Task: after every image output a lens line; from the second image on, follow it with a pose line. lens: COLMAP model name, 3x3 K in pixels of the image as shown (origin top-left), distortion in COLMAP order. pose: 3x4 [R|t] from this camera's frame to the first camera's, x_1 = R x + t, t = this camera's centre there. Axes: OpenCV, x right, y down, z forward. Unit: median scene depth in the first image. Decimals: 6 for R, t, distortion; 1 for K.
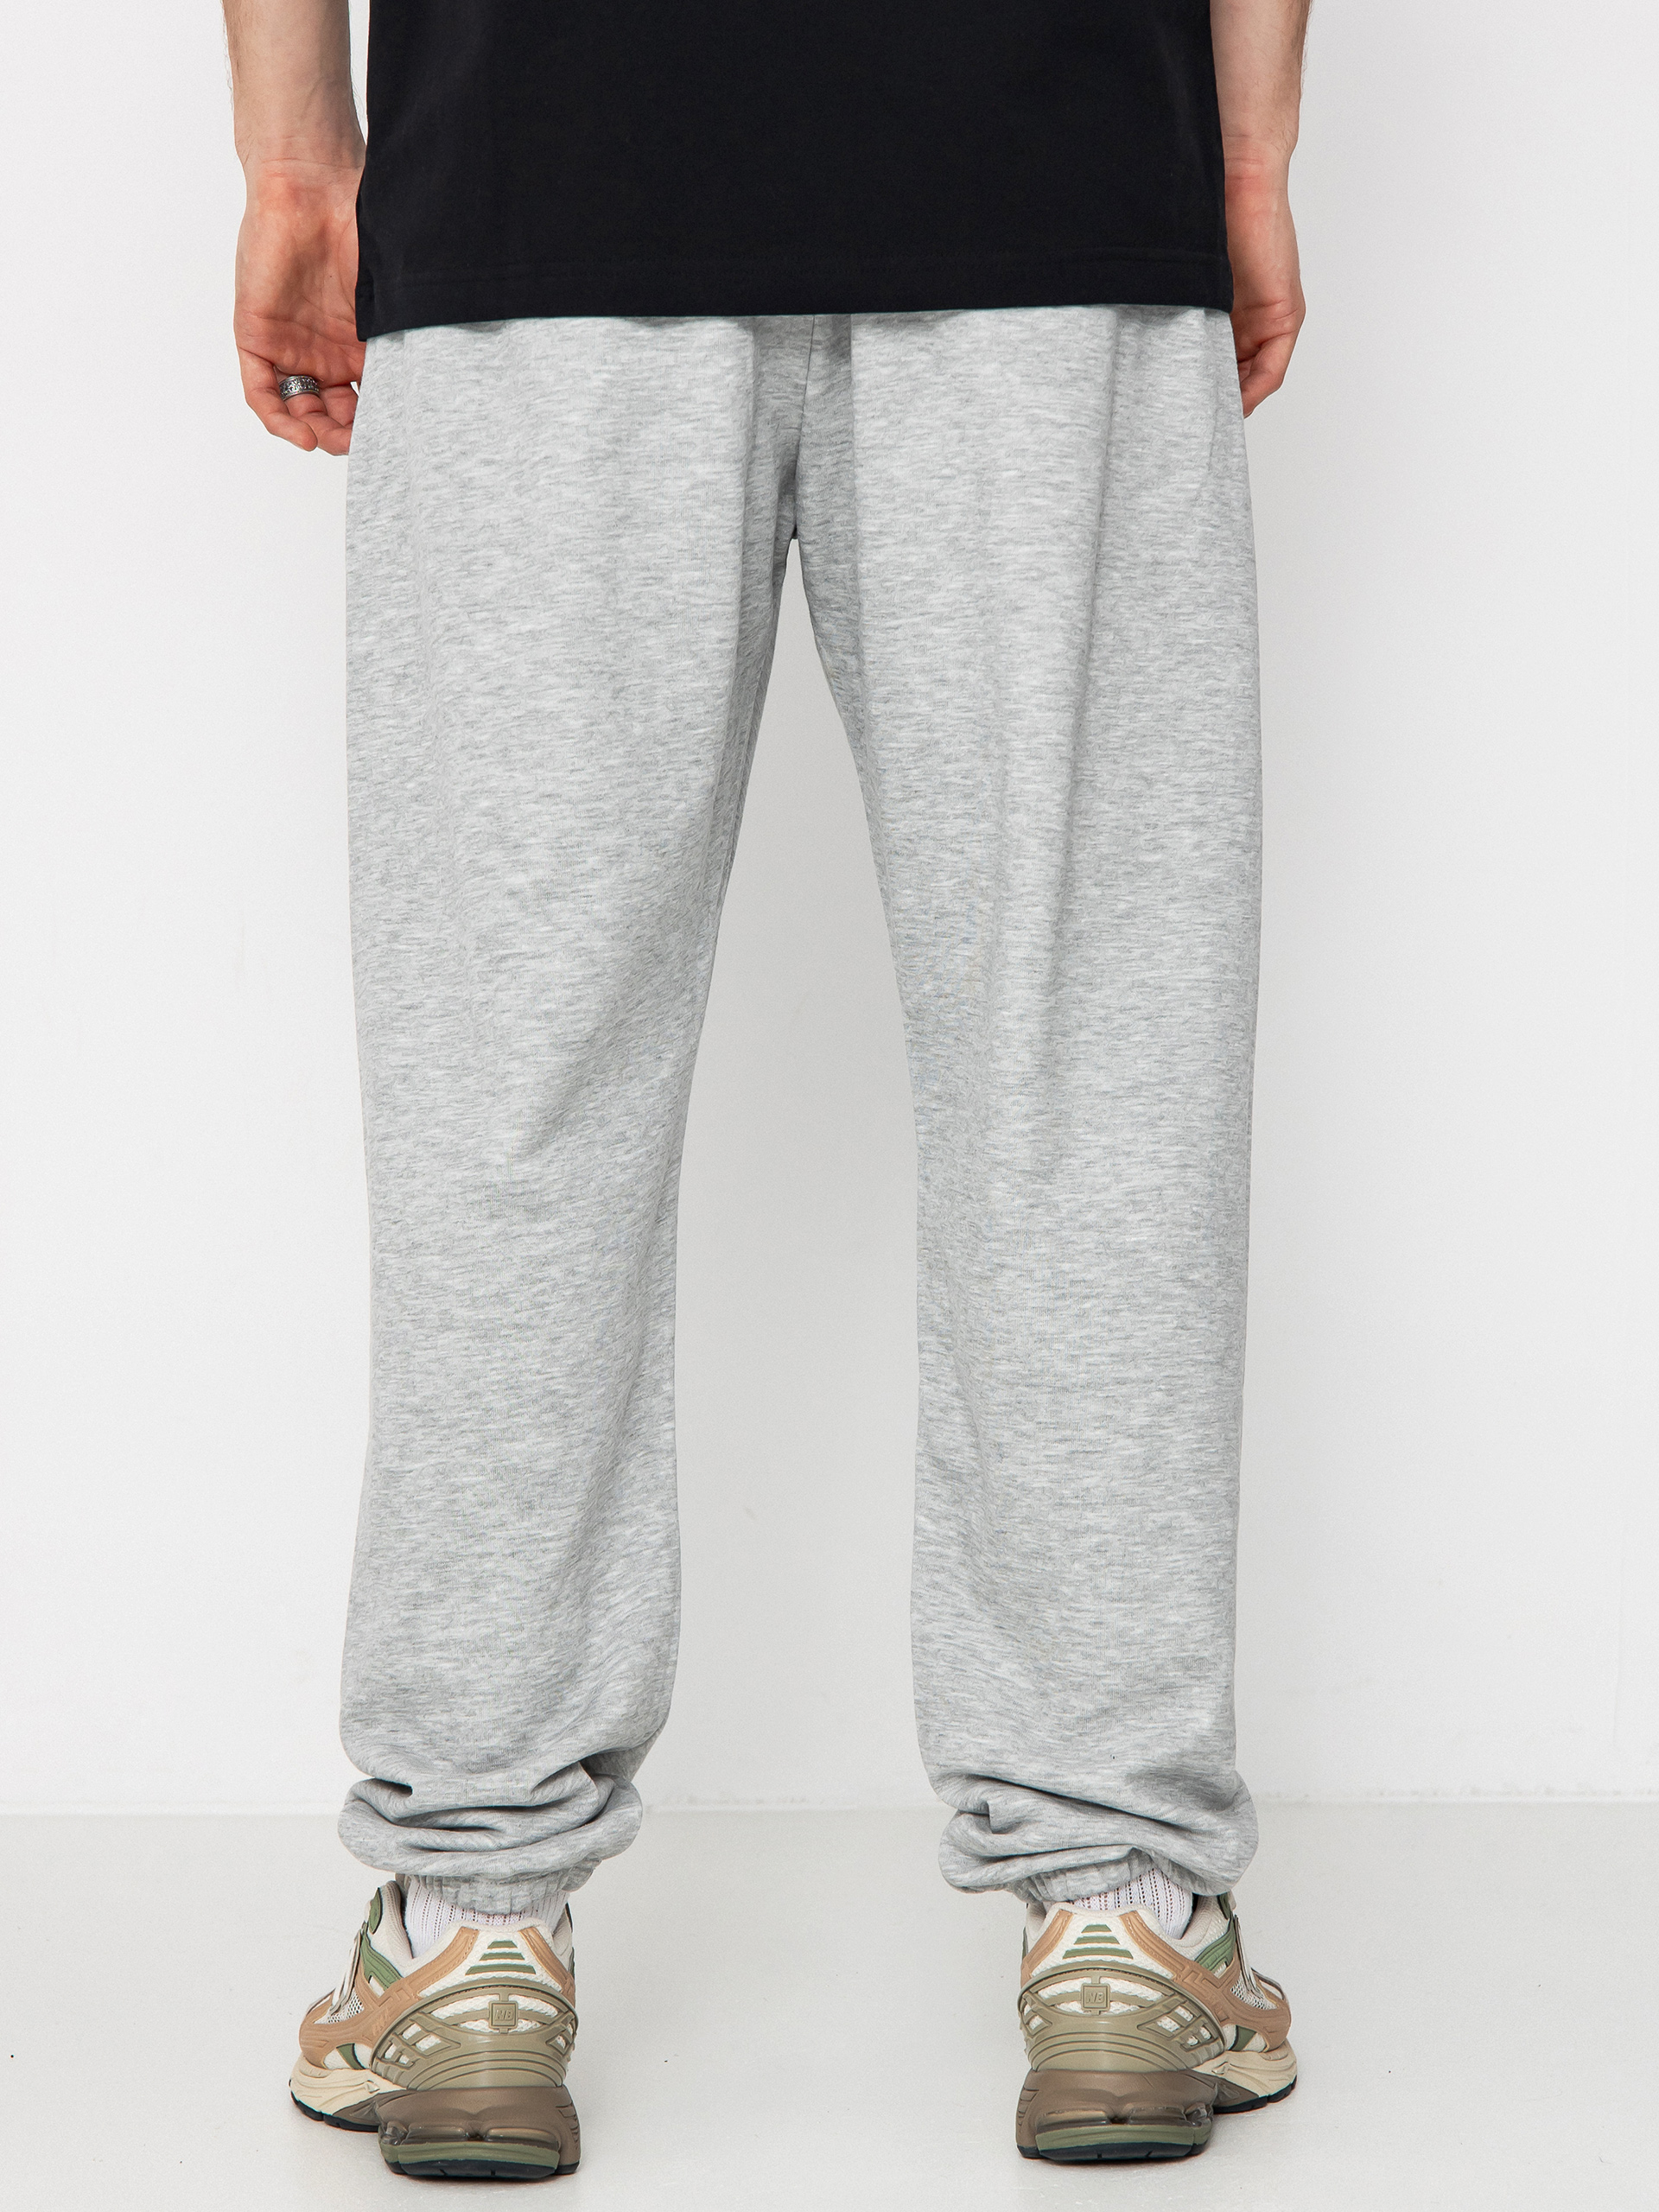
lens RADIAL K [[4133.7, 0, 829.5], [0, 4133.7, 1106.0], [0, 0, 1]] dist [0.075542, 0.328175]
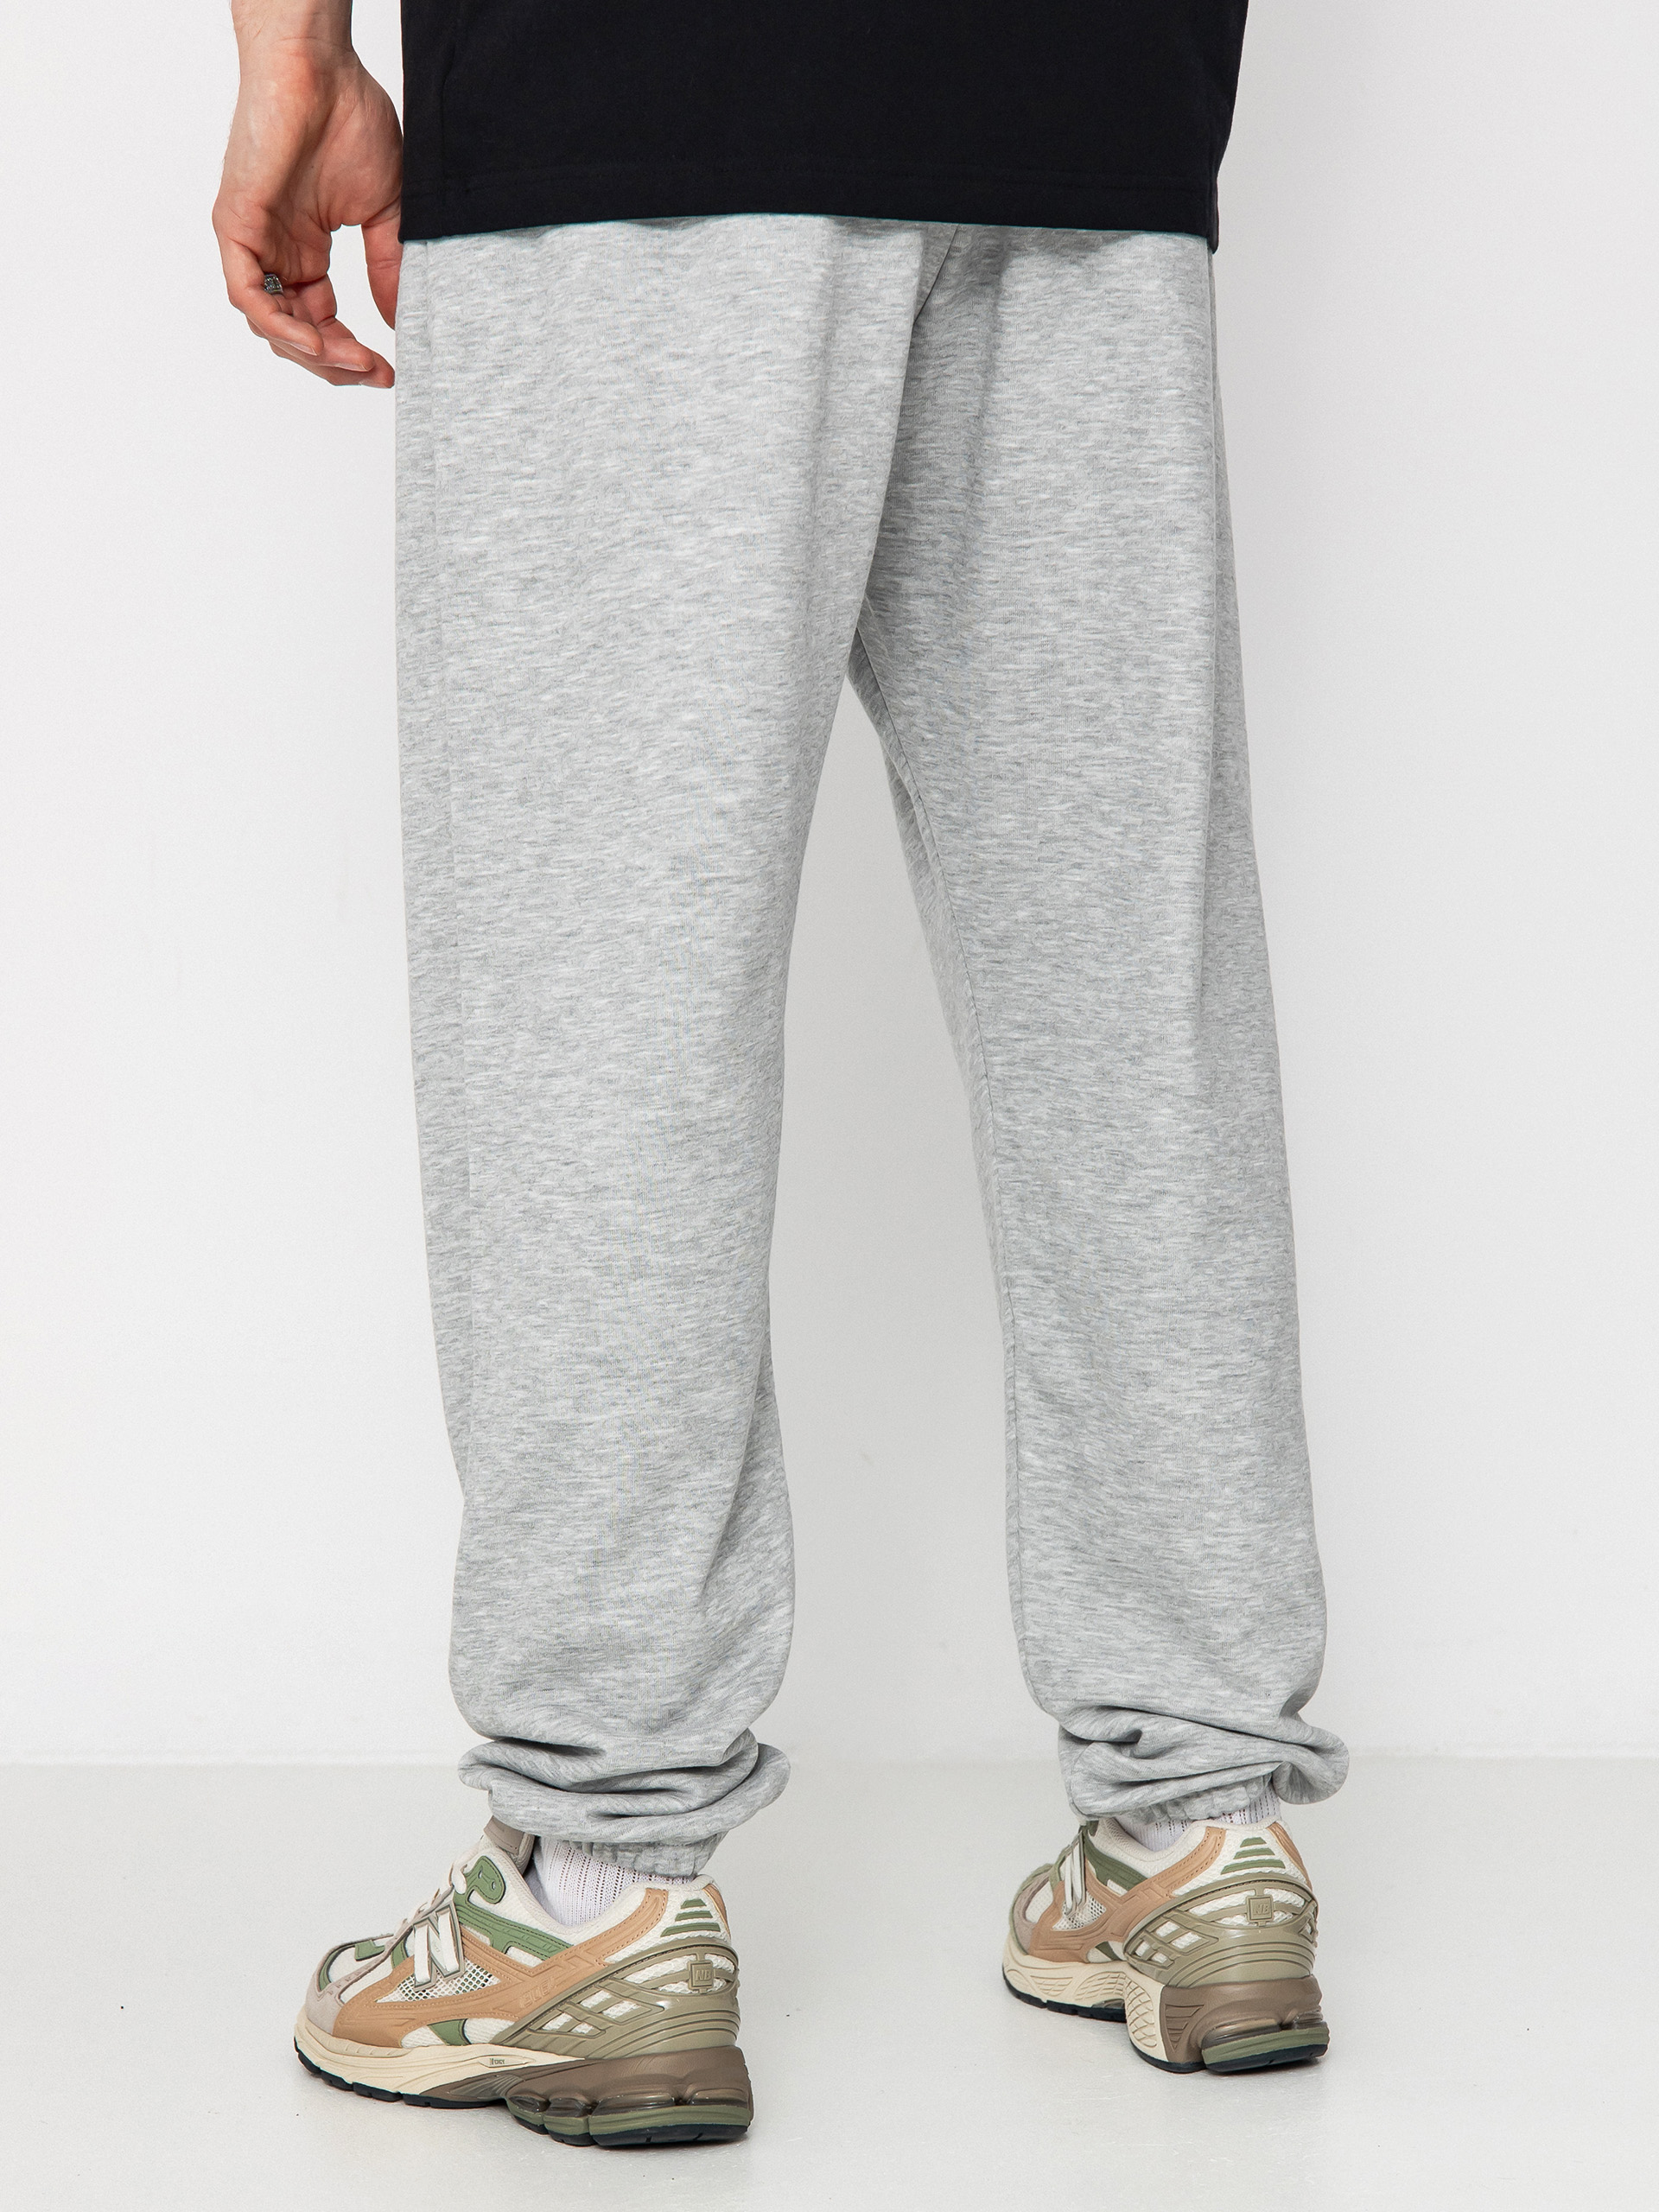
lens RADIAL K [[4133.7, 0, 829.5], [0, 4133.7, 1106.0], [0, 0, 1]] dist [0.075542, 0.328175]
pose [[0.920580, -0.019541, 0.390066, -0.416542], [0.017442, 0.999808, 0.008923, 0.007562], [-0.390165, -0.001411, 0.920744, 0.116383]]
